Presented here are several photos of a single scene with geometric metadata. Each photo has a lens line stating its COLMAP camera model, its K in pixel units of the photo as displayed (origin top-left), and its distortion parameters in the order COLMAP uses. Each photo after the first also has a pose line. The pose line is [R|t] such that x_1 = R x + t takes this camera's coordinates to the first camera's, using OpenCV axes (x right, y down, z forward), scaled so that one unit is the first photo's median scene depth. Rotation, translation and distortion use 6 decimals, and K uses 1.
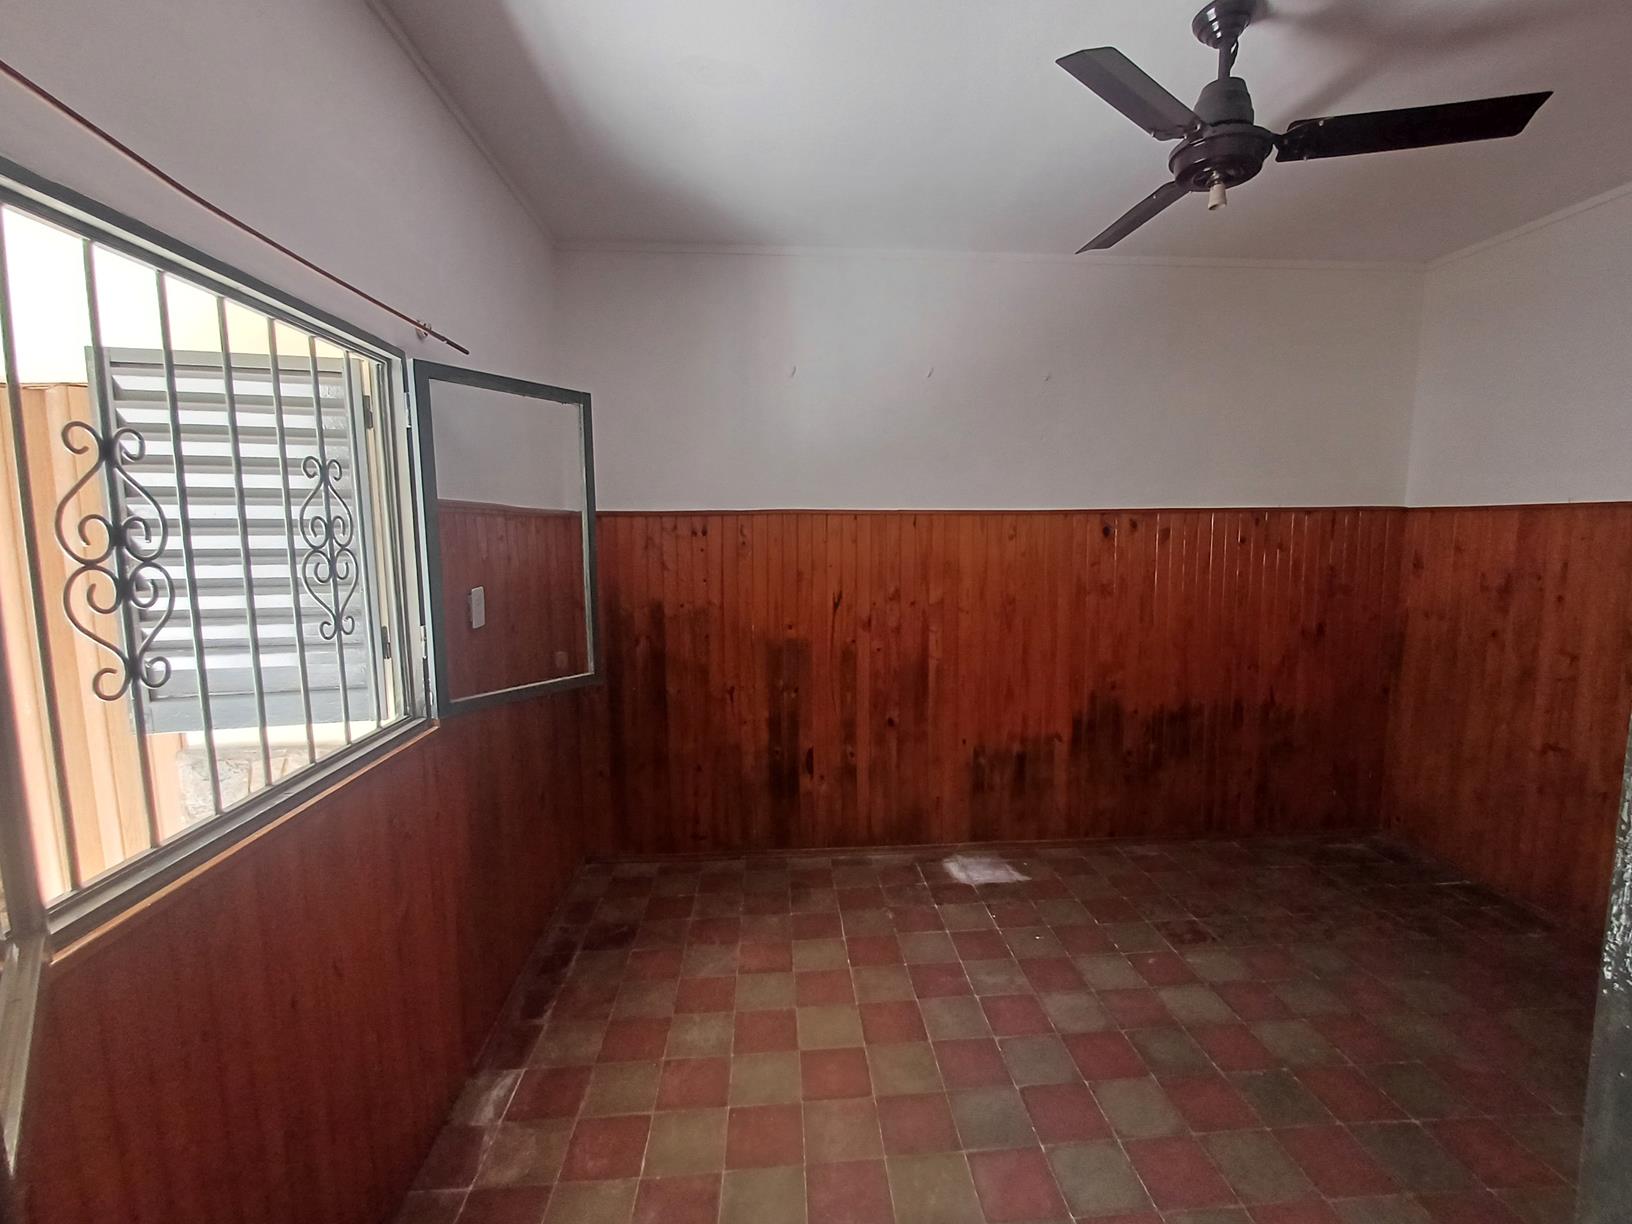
lens RADIAL K [[739.0, 0, 833.5], [0, 739.0, 617.4], [0, 0, 1]] dist [0.001885, 0.000270]
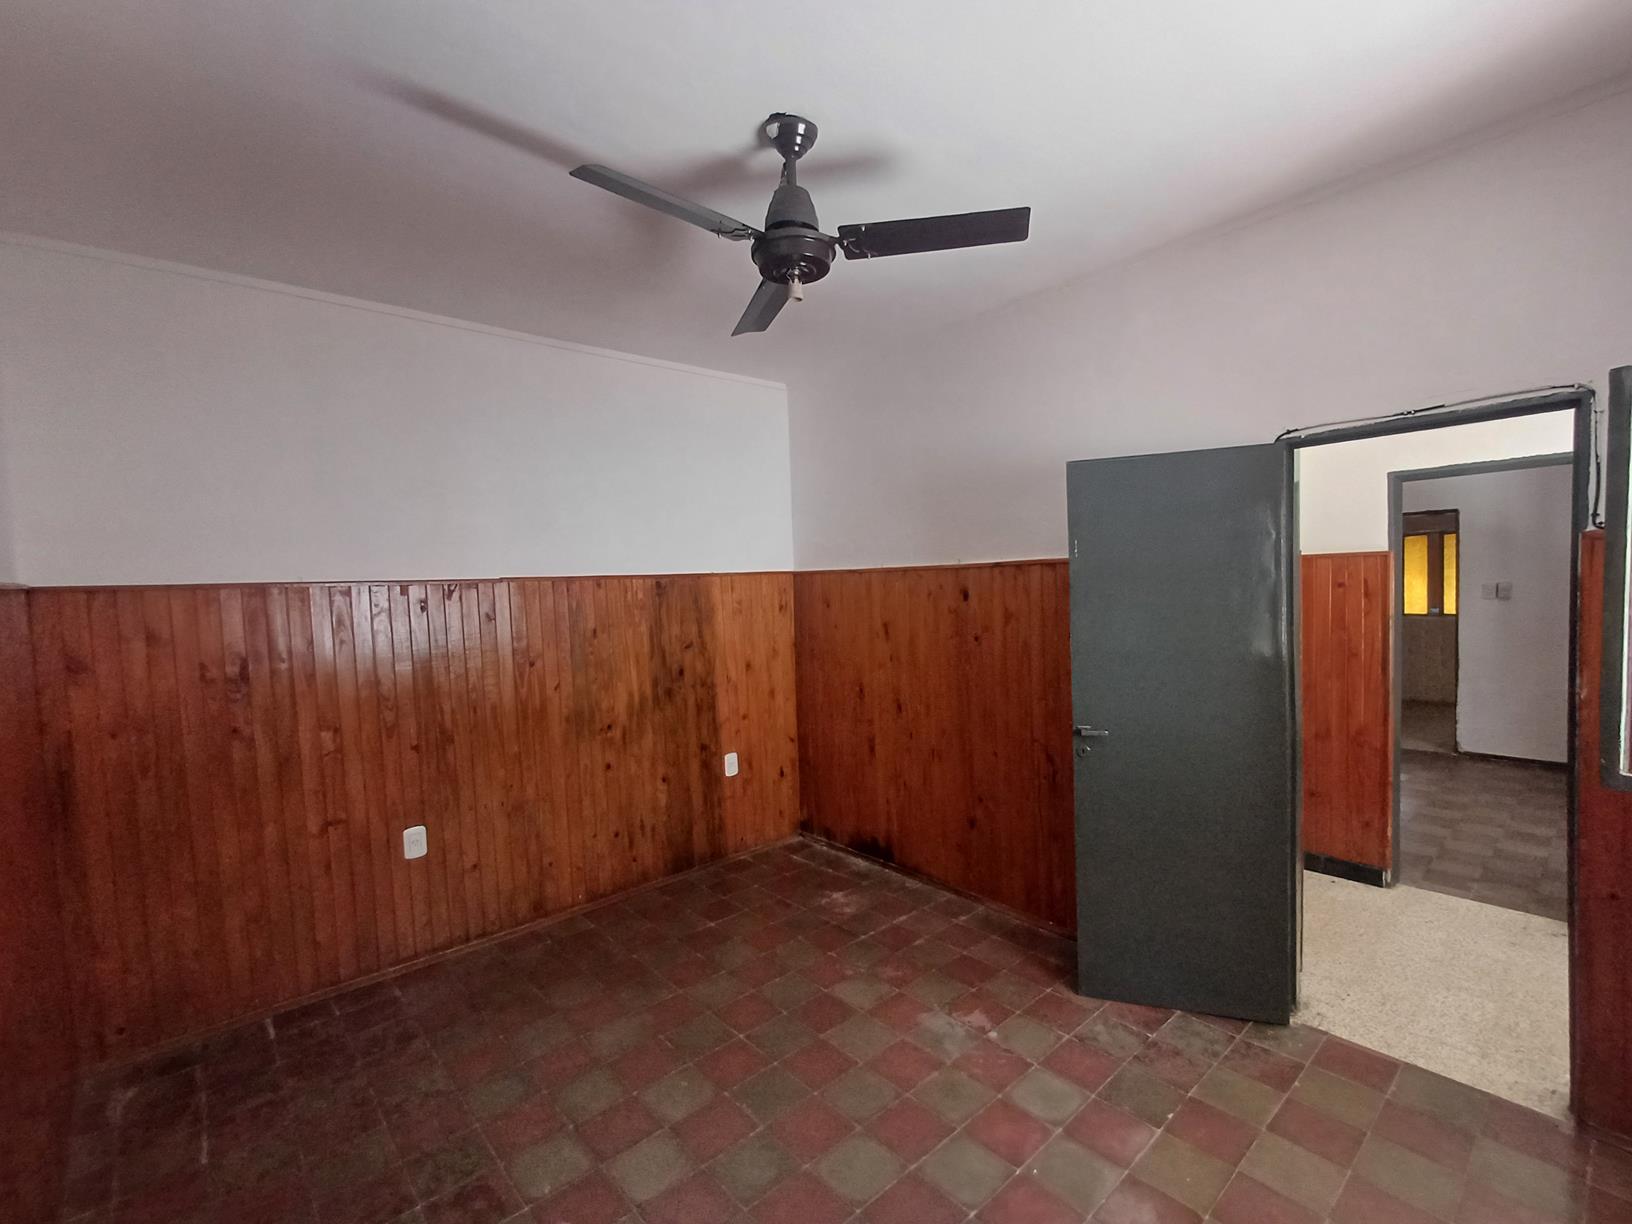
lens RADIAL K [[760.8, 0, 818.2], [0, 760.8, 617.0], [0, 0, 1]] dist [-0.002977, -0.000636]
pose [[-0.613636, -0.011160, 0.789510, -0.239624], [0.131516, 0.984488, 0.116135, -0.129136], [-0.778559, 0.175097, -0.602650, 1.036986]]
